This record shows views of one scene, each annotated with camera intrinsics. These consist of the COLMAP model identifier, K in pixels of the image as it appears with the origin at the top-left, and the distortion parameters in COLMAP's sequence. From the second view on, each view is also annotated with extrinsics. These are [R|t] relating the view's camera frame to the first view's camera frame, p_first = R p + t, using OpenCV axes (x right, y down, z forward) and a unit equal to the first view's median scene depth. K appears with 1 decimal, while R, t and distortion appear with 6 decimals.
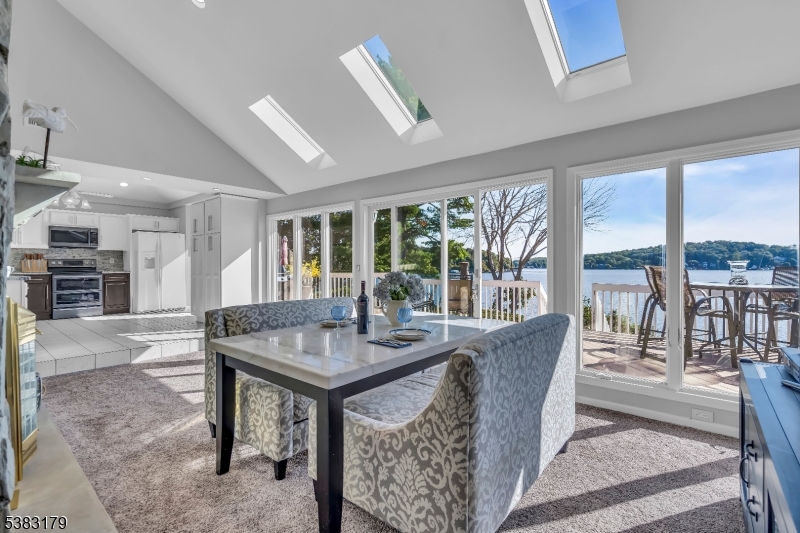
lens RADIAL K [[366.6, 0, 400.0], [0, 366.6, 266.5], [0, 0, 1]] dist [0.002266, 0.000857]
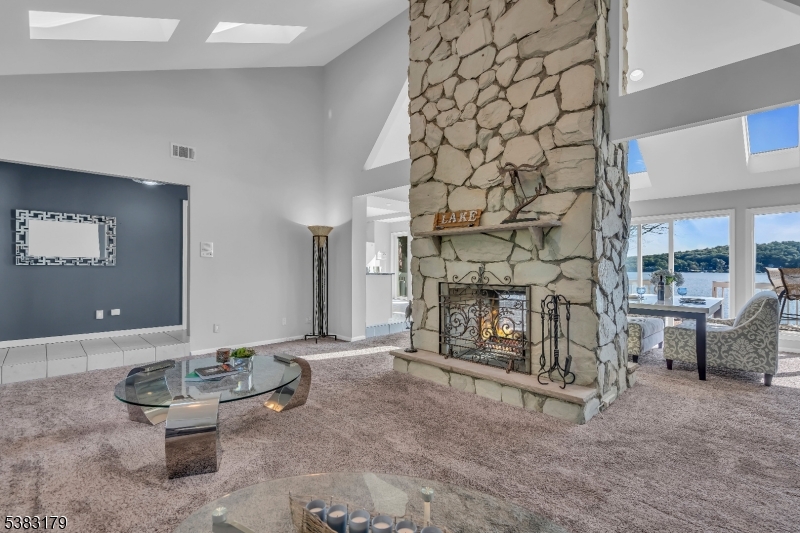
lens RADIAL K [[366.6, 0, 400.0], [0, 366.6, 266.5], [0, 0, 1]] dist [0.002266, 0.000857]
pose [[0.995362, 0.002536, -0.096164, -2.009248], [-0.003039, 0.999982, -0.005086, 0.016635], [0.096149, 0.005355, 0.995353, -1.730758]]
